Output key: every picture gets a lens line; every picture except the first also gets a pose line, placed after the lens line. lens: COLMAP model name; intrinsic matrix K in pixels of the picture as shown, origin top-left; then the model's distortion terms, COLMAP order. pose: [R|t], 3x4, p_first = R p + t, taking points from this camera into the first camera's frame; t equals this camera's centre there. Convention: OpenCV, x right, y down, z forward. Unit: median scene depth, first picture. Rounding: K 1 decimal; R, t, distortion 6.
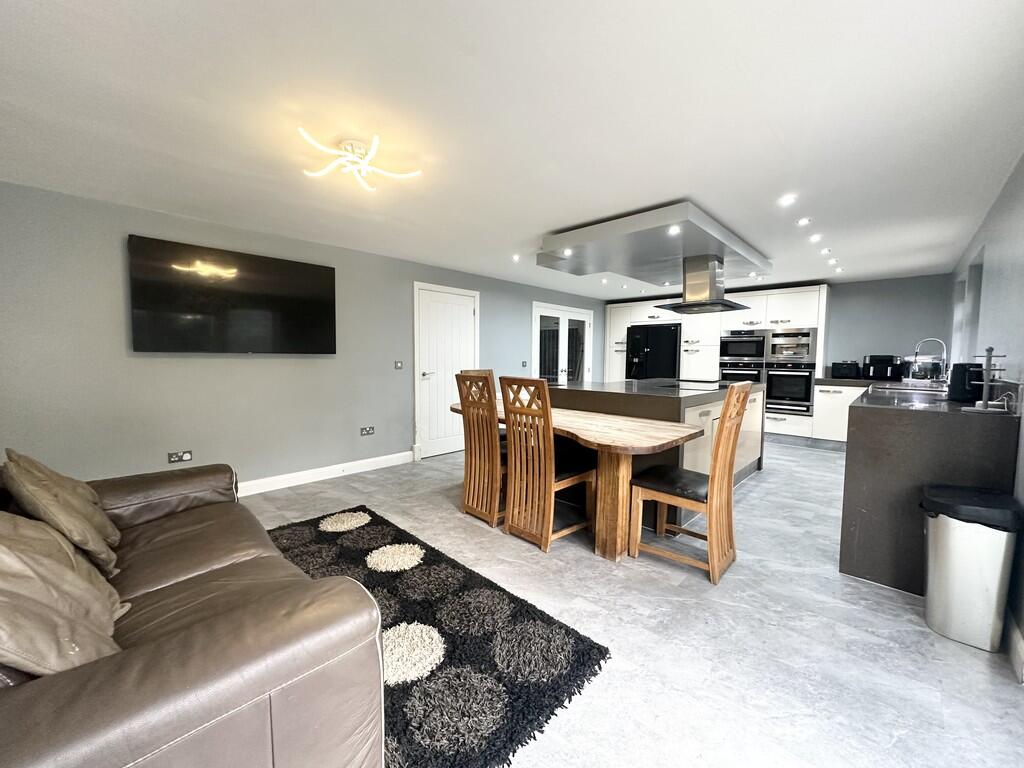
lens RADIAL K [[407.6, 0, 510.1], [0, 407.6, 383.8], [0, 0, 1]] dist [-0.003441, -0.000098]
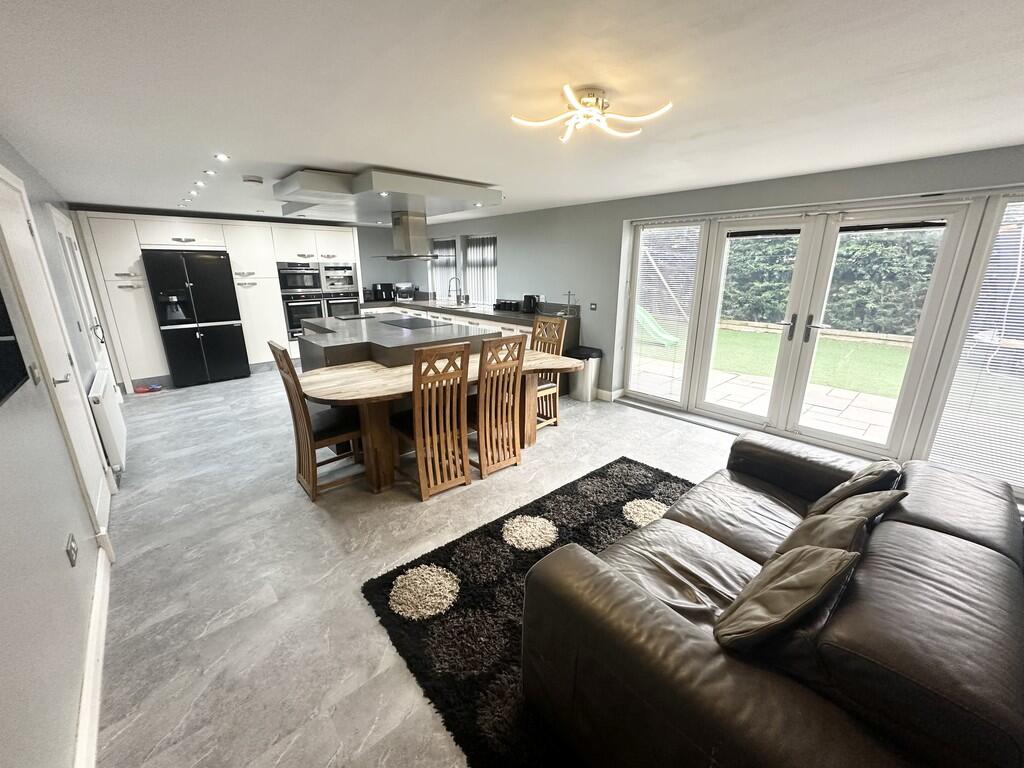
lens RADIAL K [[407.6, 0, 511.1], [0, 407.6, 382.8], [0, 0, 1]] dist [-0.003441, -0.000098]
pose [[0.074889, -0.280687, 0.956873, -0.573922], [0.068659, 0.958742, 0.275861, -0.106607], [-0.994825, 0.045039, 0.091071, 0.466977]]
